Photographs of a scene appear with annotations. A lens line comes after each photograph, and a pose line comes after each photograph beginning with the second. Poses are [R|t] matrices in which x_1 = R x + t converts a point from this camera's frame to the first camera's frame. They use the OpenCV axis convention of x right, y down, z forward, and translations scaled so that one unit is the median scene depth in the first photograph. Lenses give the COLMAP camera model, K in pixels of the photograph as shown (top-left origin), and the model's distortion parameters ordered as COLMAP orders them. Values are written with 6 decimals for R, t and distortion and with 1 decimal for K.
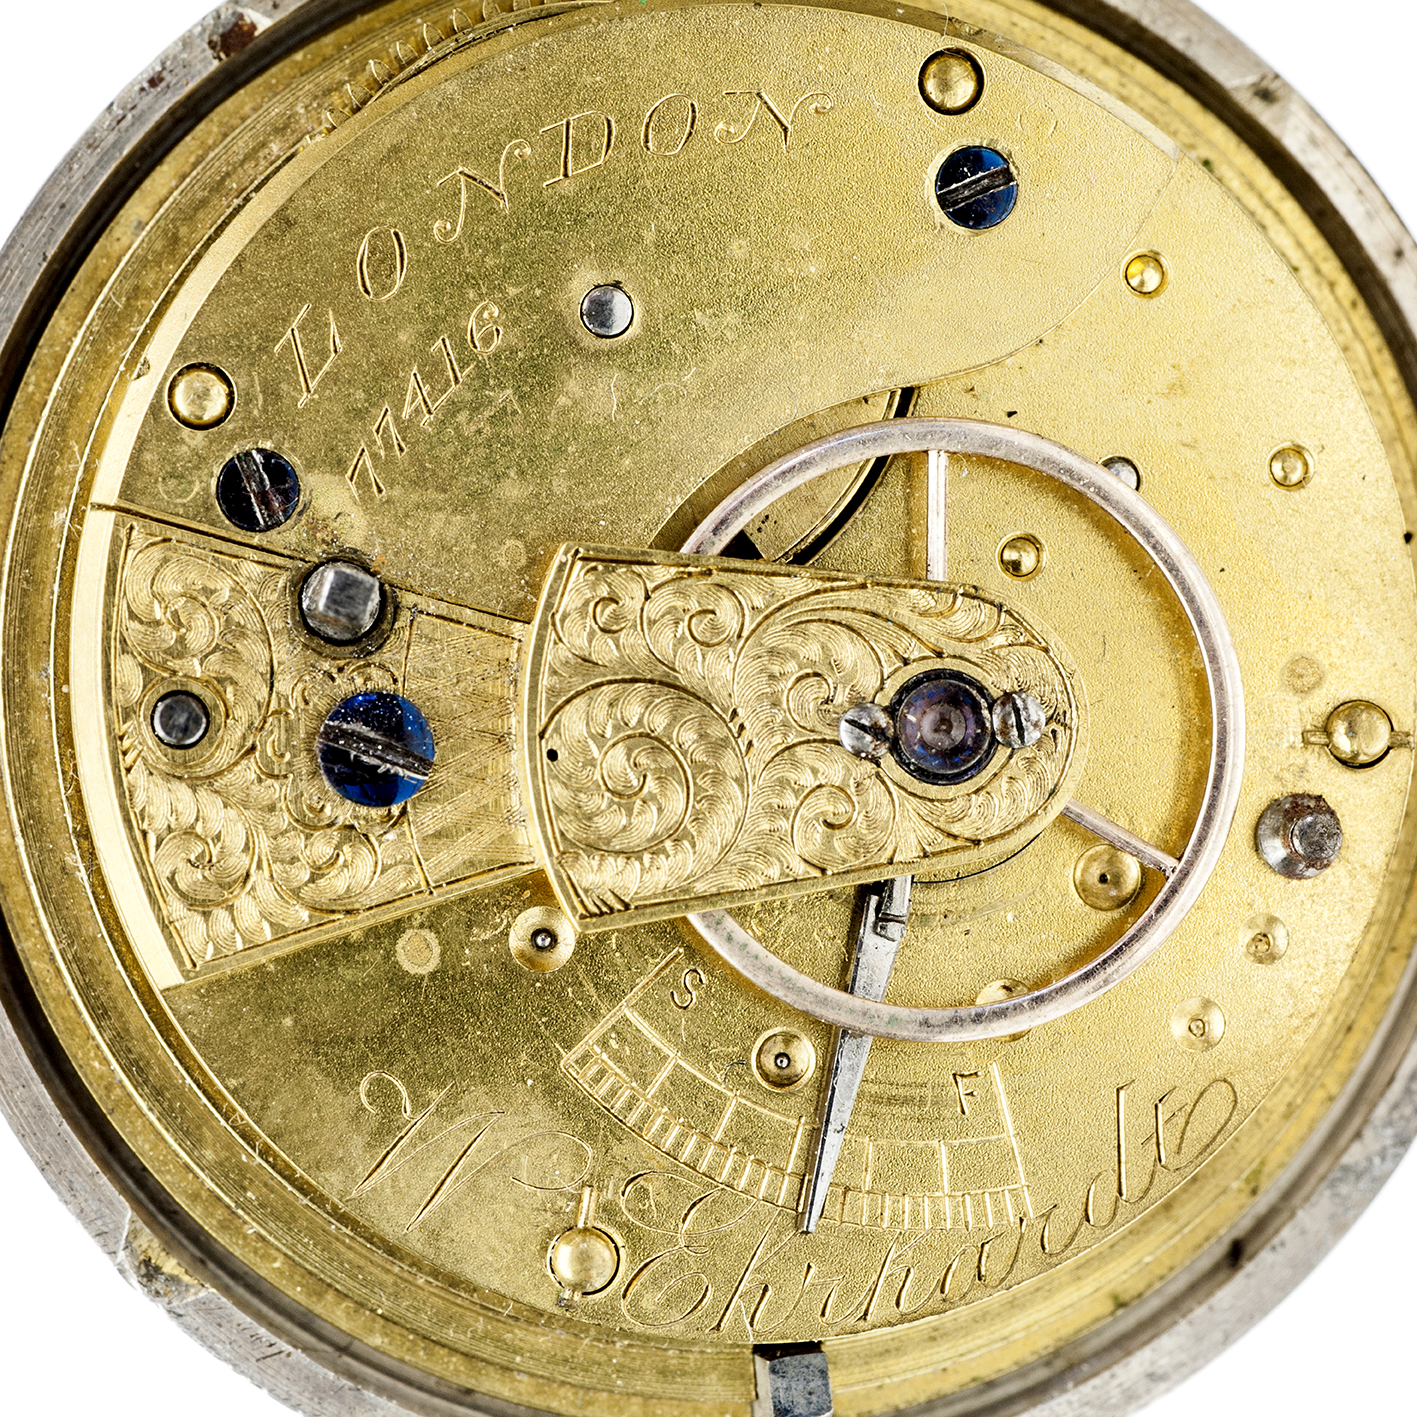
lens RADIAL K [[6091.8, 0, 882.7], [0, 6091.8, 606.9], [0, 0, 1]] dist [0.353000, 1.671911]
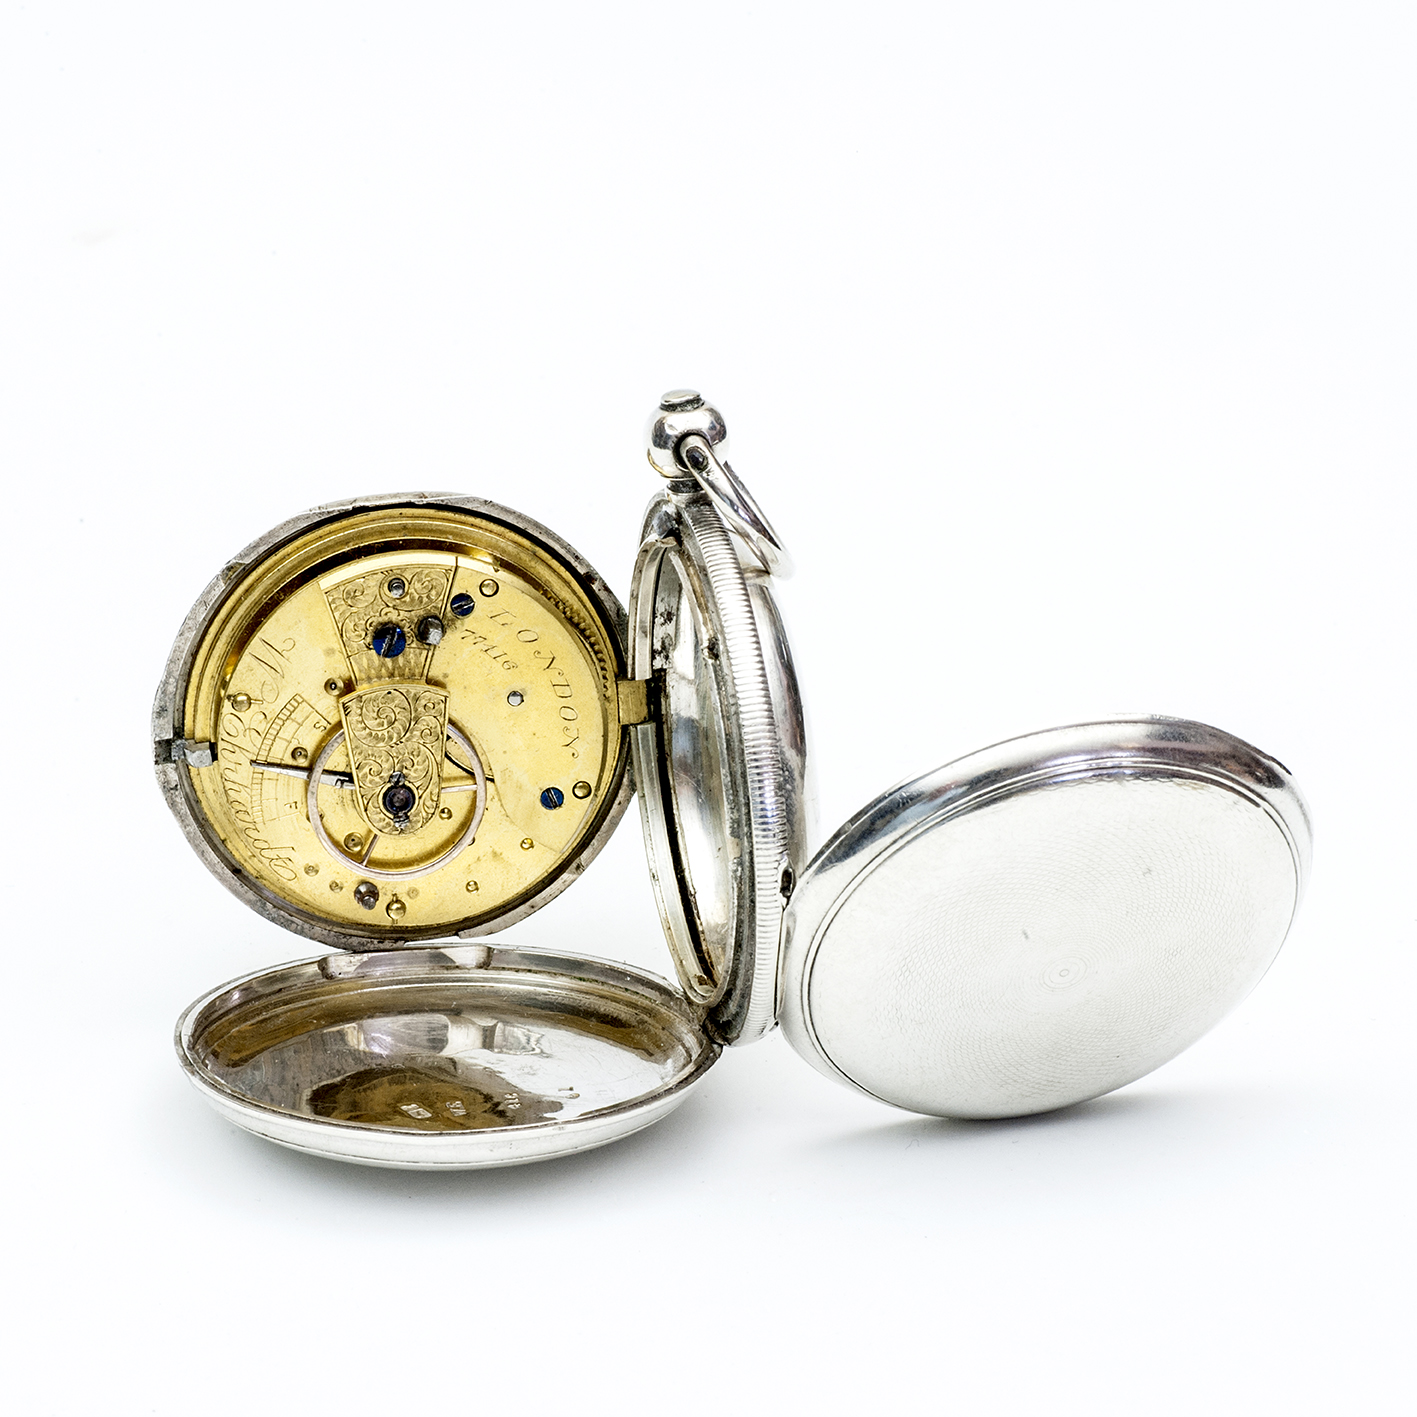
lens RADIAL K [[5461.0, 0, 704.6], [0, 5461.0, 868.1], [0, 0, 1]] dist [0.615340, 2.664974]
pose [[0.009259, 0.974435, 0.224480, -0.653410], [-0.992212, 0.036840, -0.118991, 0.220151], [-0.124218, -0.221630, 0.967187, -2.064188]]
